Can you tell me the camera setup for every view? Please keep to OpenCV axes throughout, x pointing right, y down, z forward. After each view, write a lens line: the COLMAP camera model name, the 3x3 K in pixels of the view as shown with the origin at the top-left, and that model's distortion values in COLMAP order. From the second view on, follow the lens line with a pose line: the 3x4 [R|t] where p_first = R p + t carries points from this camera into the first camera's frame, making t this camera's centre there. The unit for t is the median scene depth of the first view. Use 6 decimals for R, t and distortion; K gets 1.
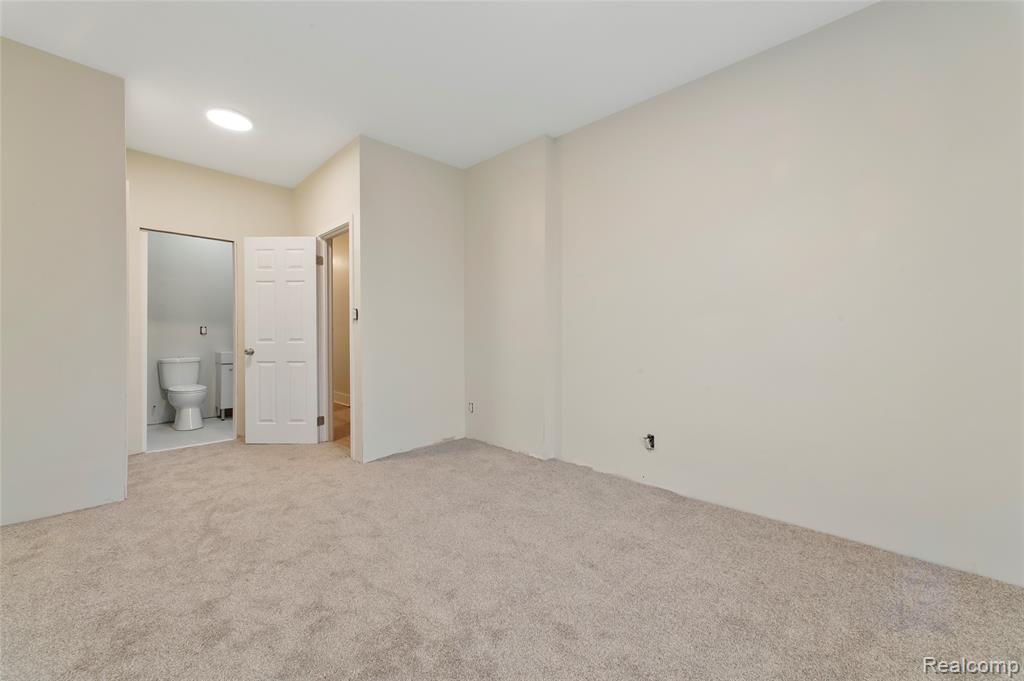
lens RADIAL K [[409.3, 0, 508.8], [0, 409.3, 326.6], [0, 0, 1]] dist [0.013381, -0.000655]
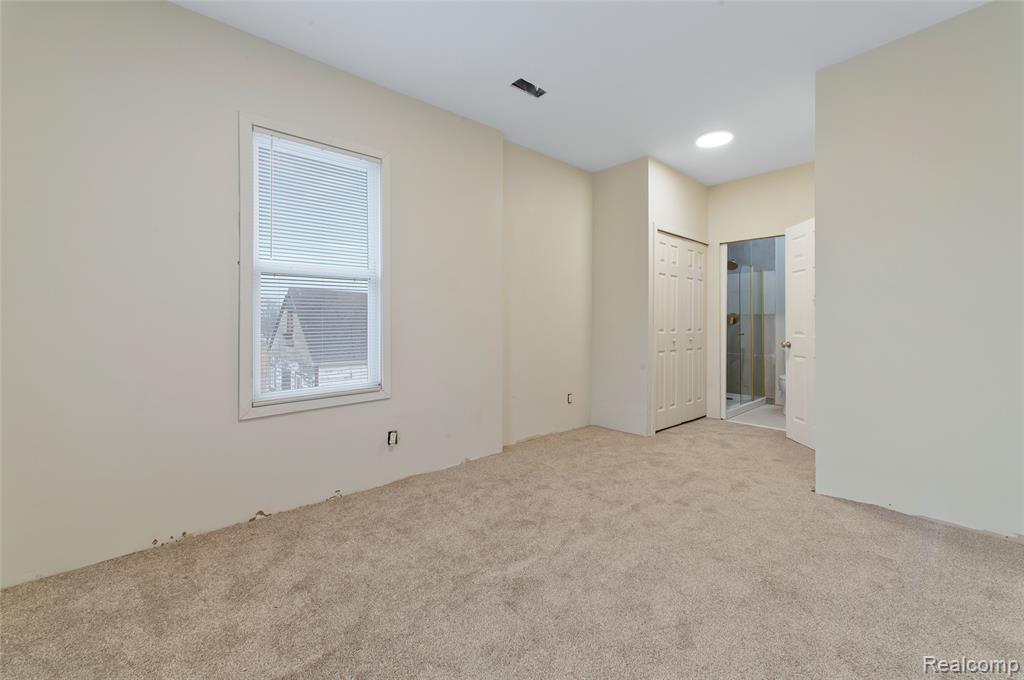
lens RADIAL K [[409.3, 0, 516.9], [0, 409.3, 335.3], [0, 0, 1]] dist [0.013381, -0.000655]
pose [[-0.075468, 0.023164, -0.996879, 0.553172], [0.027042, 0.999410, 0.021176, -0.000404], [0.996781, -0.025359, -0.076050, 0.583279]]
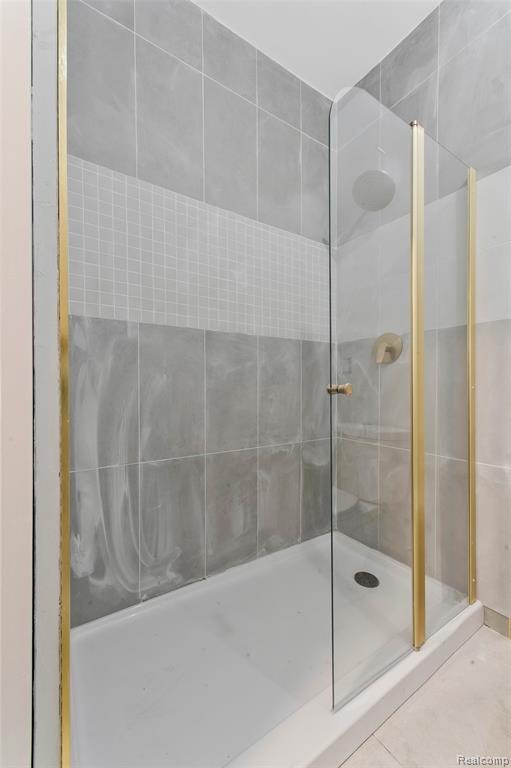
lens RADIAL K [[307.0, 0, 254.3], [0, 307.0, 388.1], [0, 0, 1]] dist [0.013381, -0.000655]
pose [[-0.204713, 0.016460, -0.978684, -0.973266], [0.030028, 0.999494, 0.010529, 0.047693], [0.978361, -0.027233, -0.205103, 1.379711]]
